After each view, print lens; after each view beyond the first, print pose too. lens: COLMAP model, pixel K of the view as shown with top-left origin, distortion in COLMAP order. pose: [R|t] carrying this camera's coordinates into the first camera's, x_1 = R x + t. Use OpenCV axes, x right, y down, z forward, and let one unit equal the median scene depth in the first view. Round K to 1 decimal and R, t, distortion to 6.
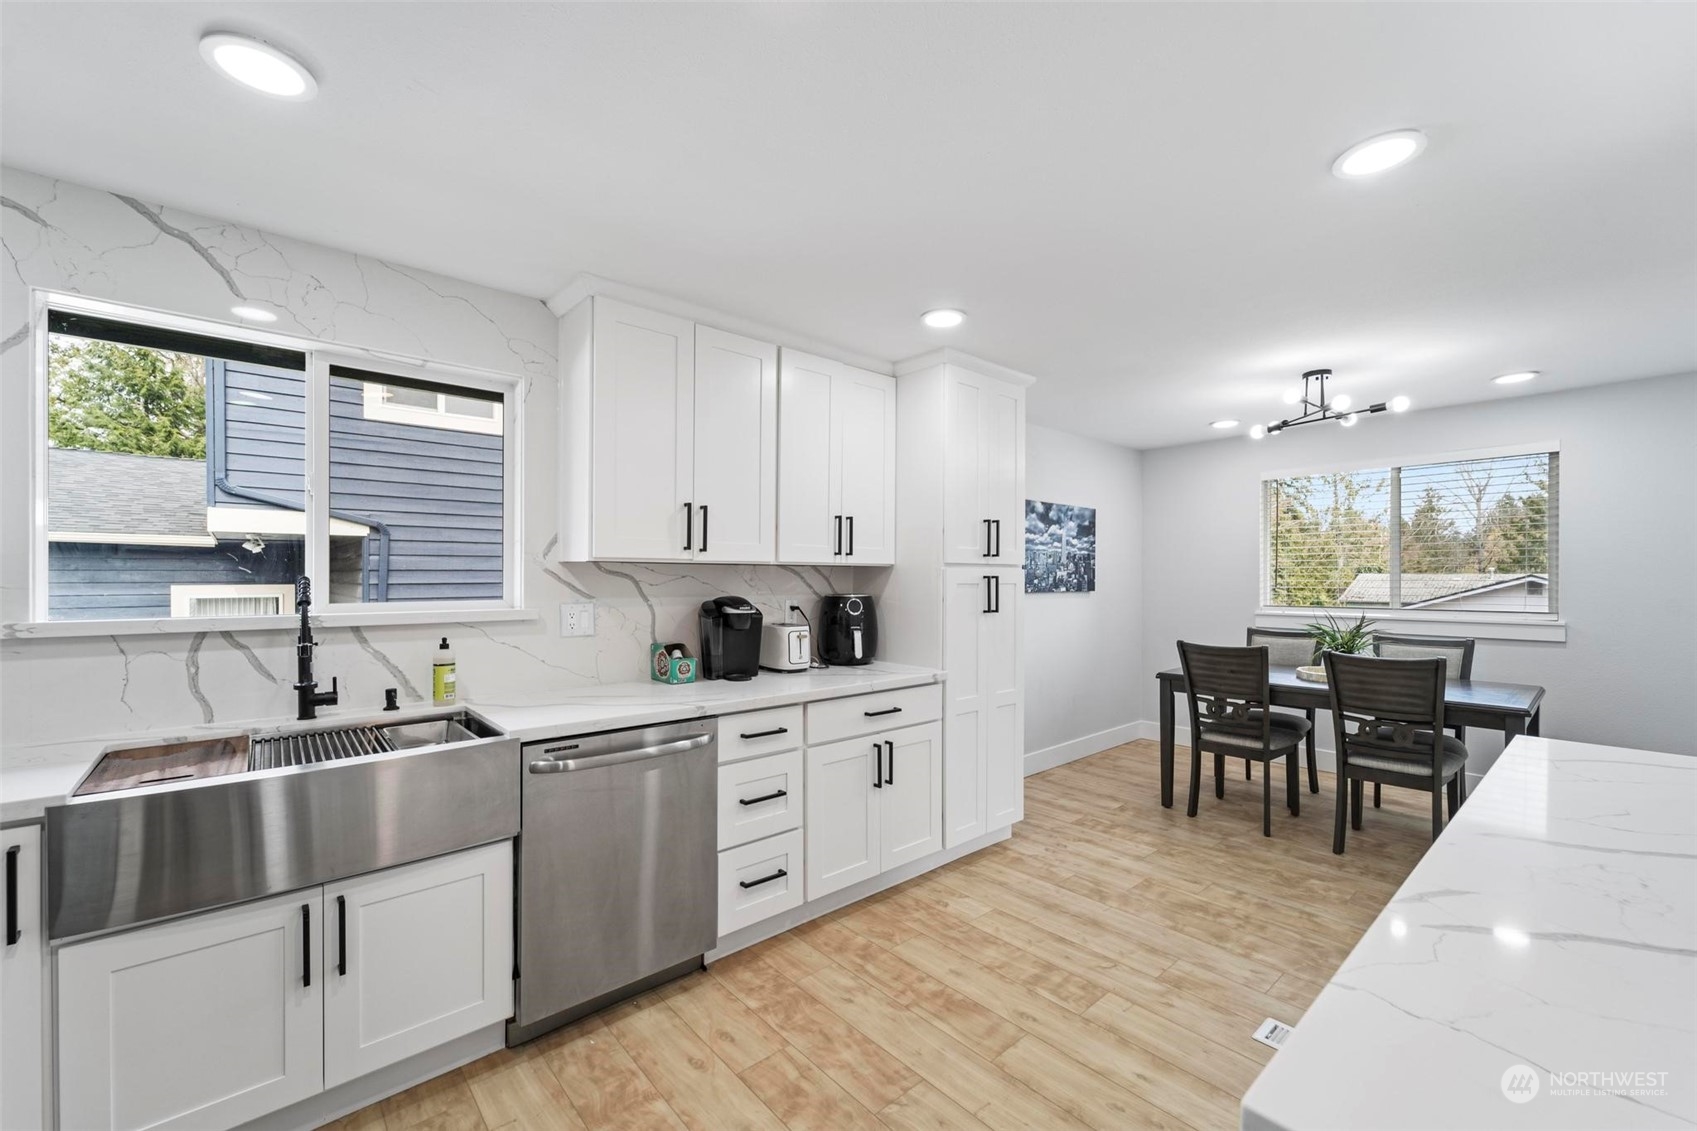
lens RADIAL K [[685.9, 0, 847.8], [0, 685.9, 578.4], [0, 0, 1]] dist [0.006336, -0.002219]
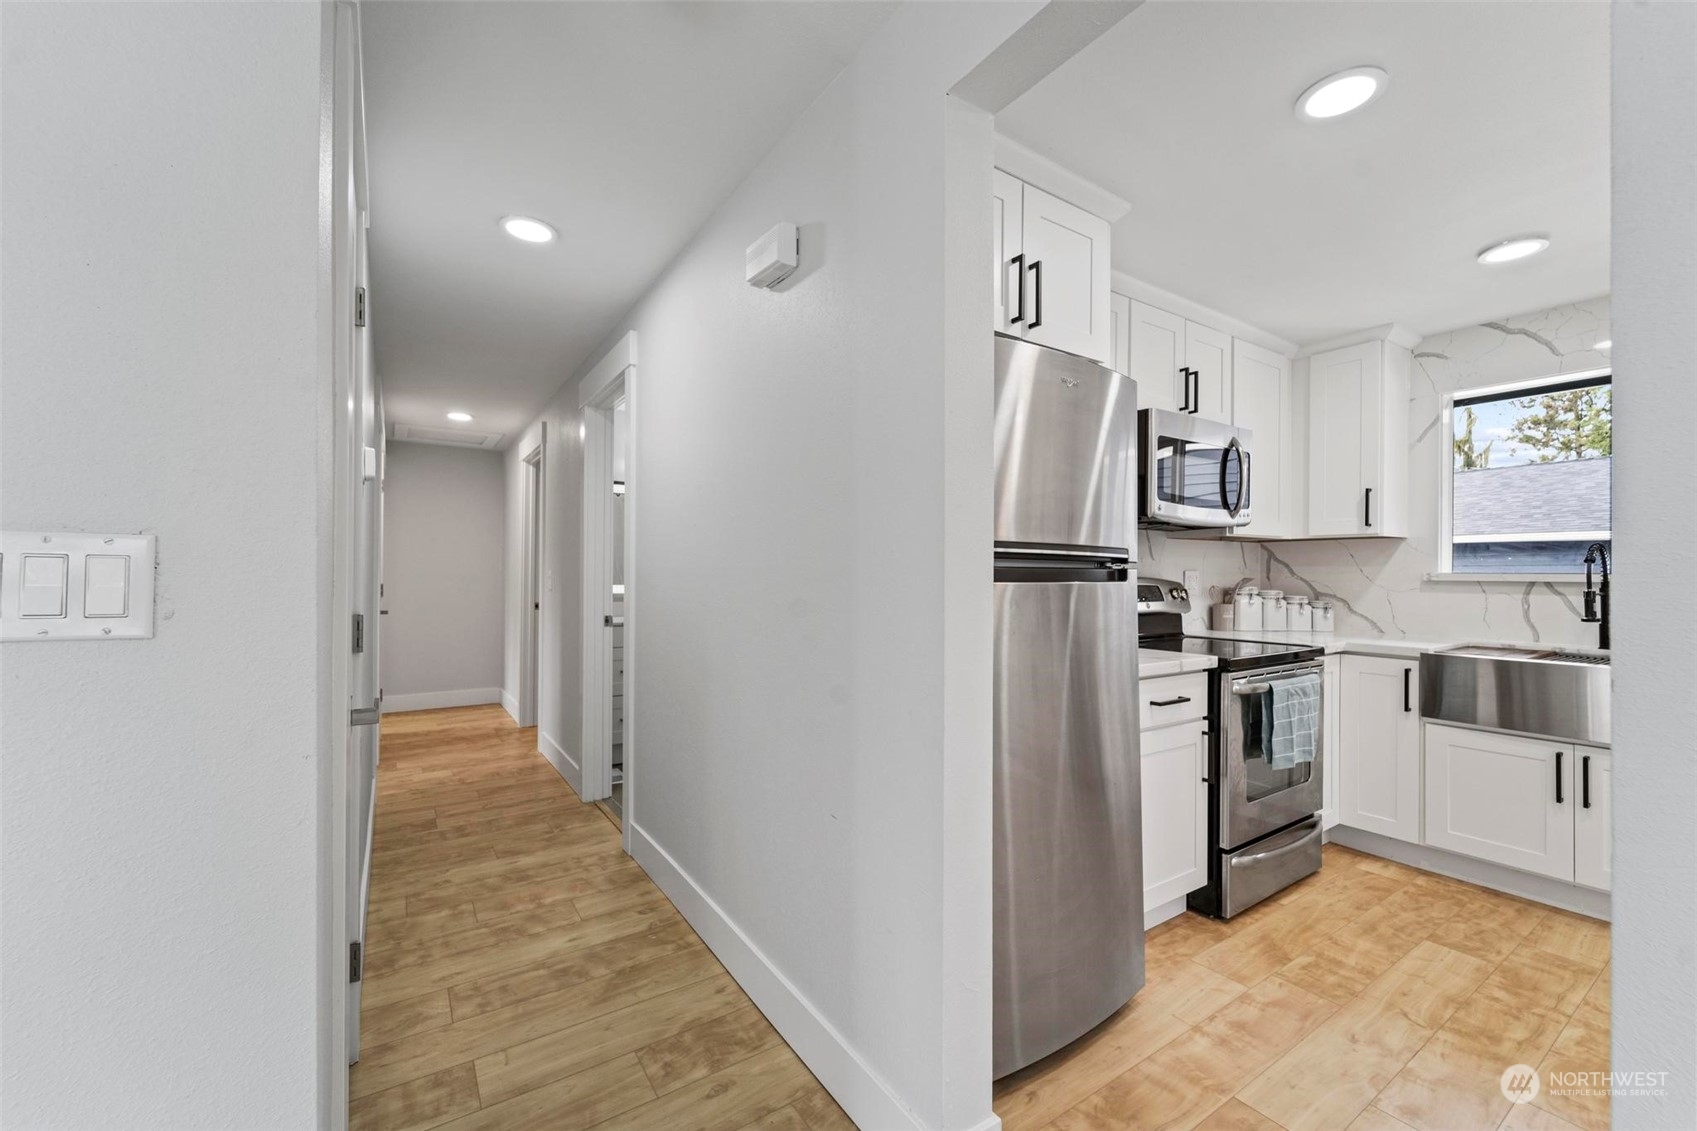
lens RADIAL K [[685.9, 0, 843.5], [0, 685.9, 568.9], [0, 0, 1]] dist [0.006336, -0.002219]
pose [[-0.125008, -0.008559, -0.992119, 0.415475], [-0.011229, 0.999911, -0.007211, 0.040589], [0.992092, 0.010239, -0.125093, -0.177644]]
